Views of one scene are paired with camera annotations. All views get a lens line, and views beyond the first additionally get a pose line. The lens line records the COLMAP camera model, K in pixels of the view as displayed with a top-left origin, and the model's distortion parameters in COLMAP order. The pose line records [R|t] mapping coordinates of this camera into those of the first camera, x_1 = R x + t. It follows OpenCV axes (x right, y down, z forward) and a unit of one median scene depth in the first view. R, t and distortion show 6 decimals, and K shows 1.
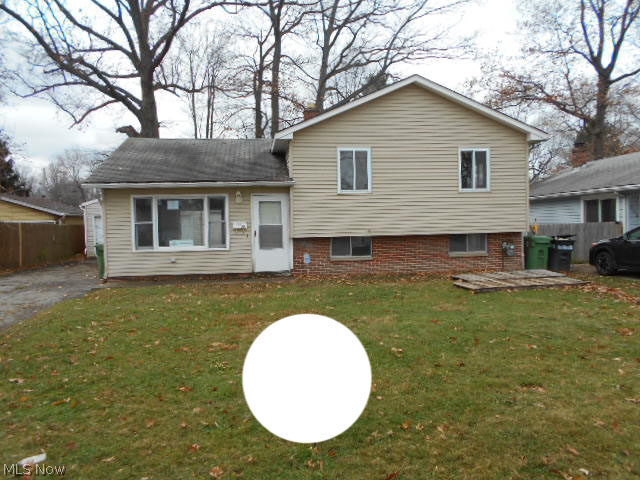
lens RADIAL K [[508.2, 0, 319.1], [0, 508.2, 239.0], [0, 0, 1]] dist [0.008783, 0.002330]
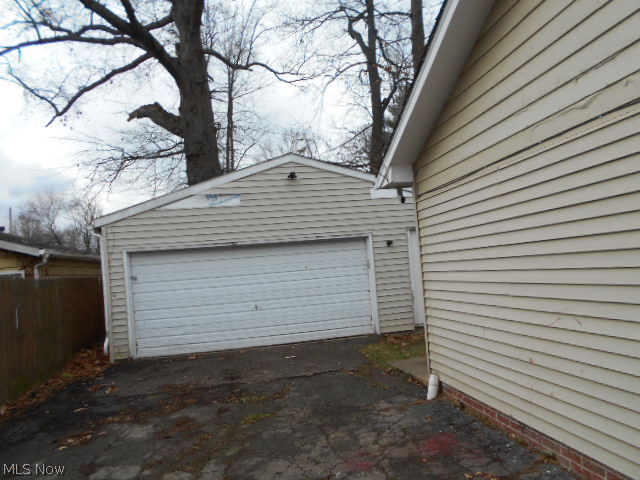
lens RADIAL K [[508.2, 0, 321.0], [0, 508.2, 241.1], [0, 0, 1]] dist [0.008783, 0.002330]
pose [[0.997138, -0.059079, 0.047166, -0.211022], [0.062741, 0.994788, -0.080381, -0.008899], [-0.042171, 0.083110, 0.995648, 0.411667]]
